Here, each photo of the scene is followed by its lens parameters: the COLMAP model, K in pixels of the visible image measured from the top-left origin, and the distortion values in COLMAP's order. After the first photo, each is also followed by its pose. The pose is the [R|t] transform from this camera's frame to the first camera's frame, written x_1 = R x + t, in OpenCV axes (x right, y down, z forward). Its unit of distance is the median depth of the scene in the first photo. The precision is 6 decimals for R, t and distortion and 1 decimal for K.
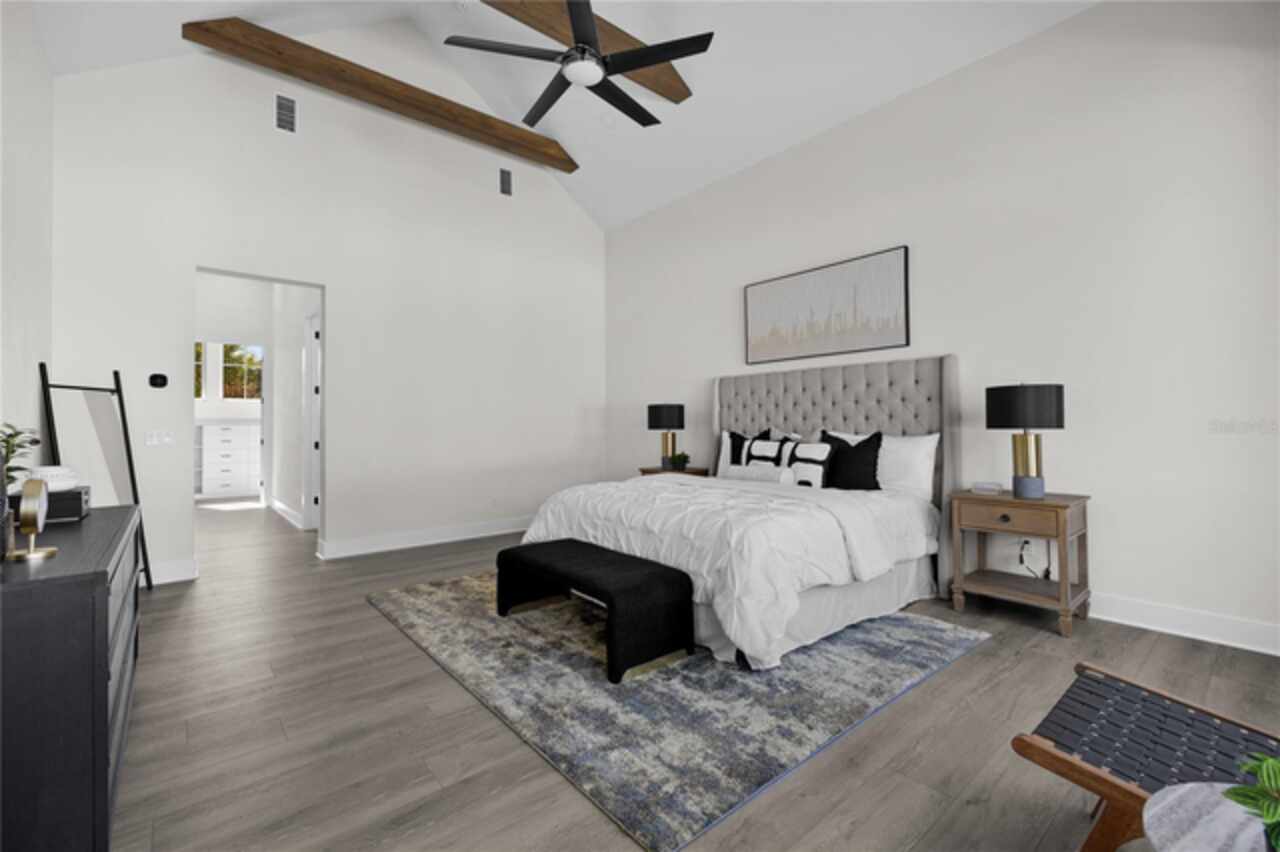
lens RADIAL K [[547.8, 0, 641.4], [0, 547.8, 418.9], [0, 0, 1]] dist [0.003600, 0.000258]
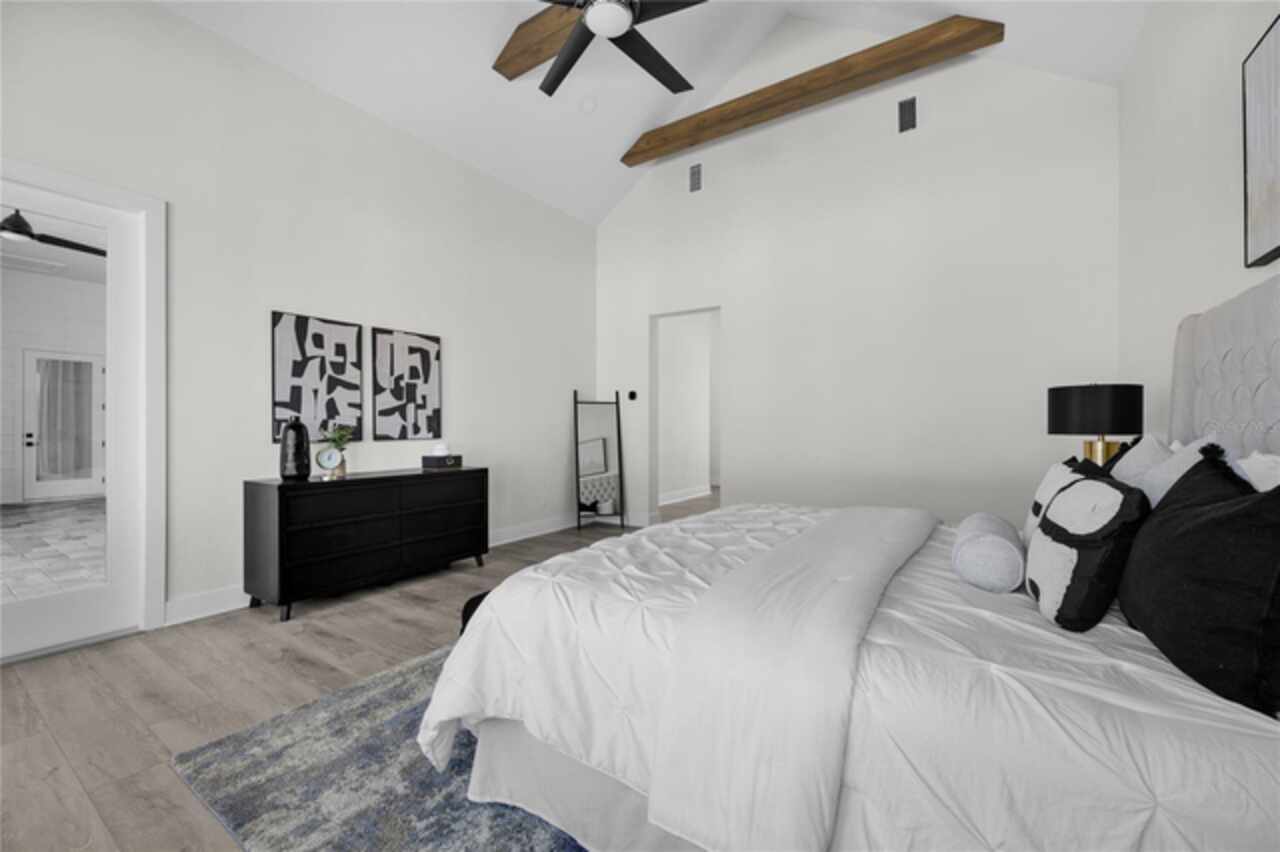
lens RADIAL K [[517.9, 0, 641.4], [0, 517.9, 427.8], [0, 0, 1]] dist [-0.002853, -0.000275]
pose [[0.266593, 0.010038, -0.963757, 0.549826], [0.012479, 0.999826, 0.013866, 0.002041], [0.963729, -0.015723, 0.266421, 0.642330]]
